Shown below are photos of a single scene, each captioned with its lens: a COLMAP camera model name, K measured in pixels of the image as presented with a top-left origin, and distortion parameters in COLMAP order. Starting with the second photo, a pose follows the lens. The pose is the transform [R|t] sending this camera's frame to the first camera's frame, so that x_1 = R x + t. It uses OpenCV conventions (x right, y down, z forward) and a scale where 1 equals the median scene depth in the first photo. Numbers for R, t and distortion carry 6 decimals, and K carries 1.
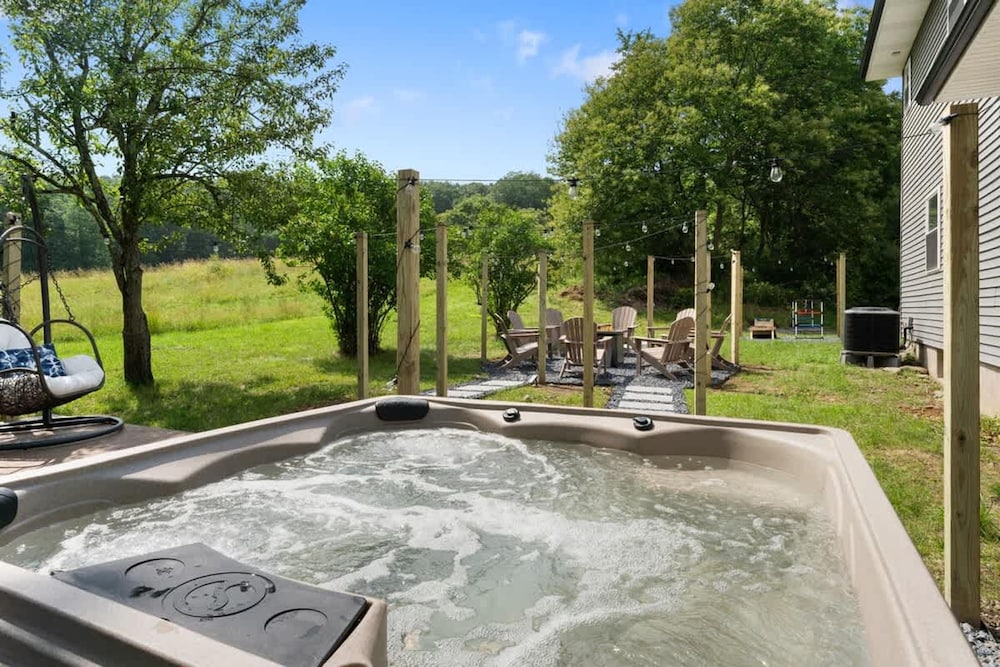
lens RADIAL K [[577.4, 0, 497.7], [0, 577.4, 312.4], [0, 0, 1]] dist [0.011387, -0.000609]
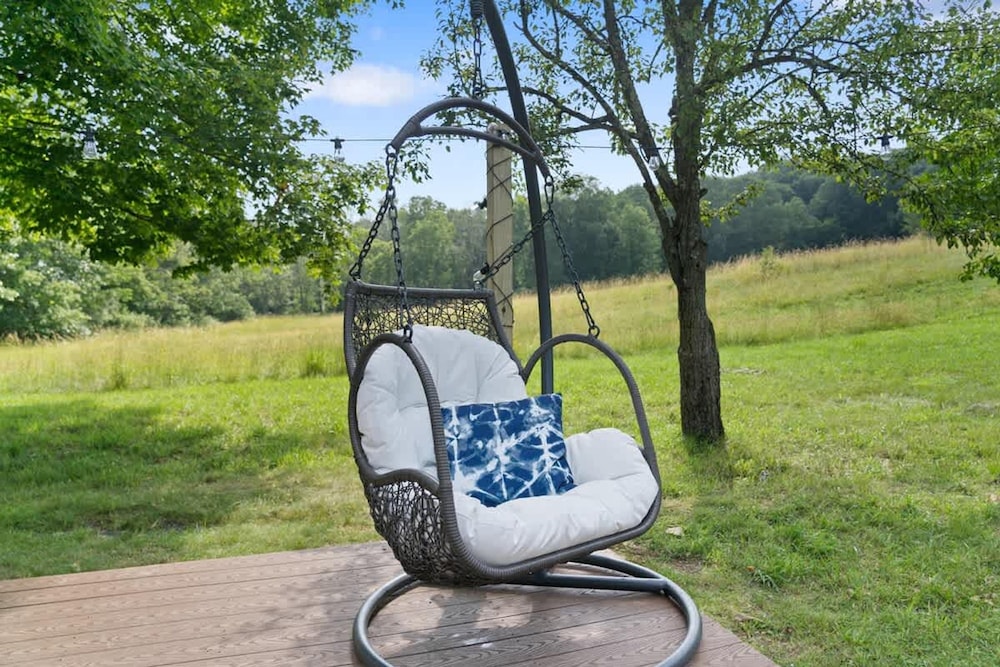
lens RADIAL K [[577.4, 0, 497.7], [0, 577.4, 312.4], [0, 0, 1]] dist [0.011387, -0.000609]
pose [[0.654098, -0.022111, -0.756087, -0.305027], [0.010490, 0.999742, -0.020162, 0.003195], [0.756337, 0.005256, 0.654161, 0.451836]]
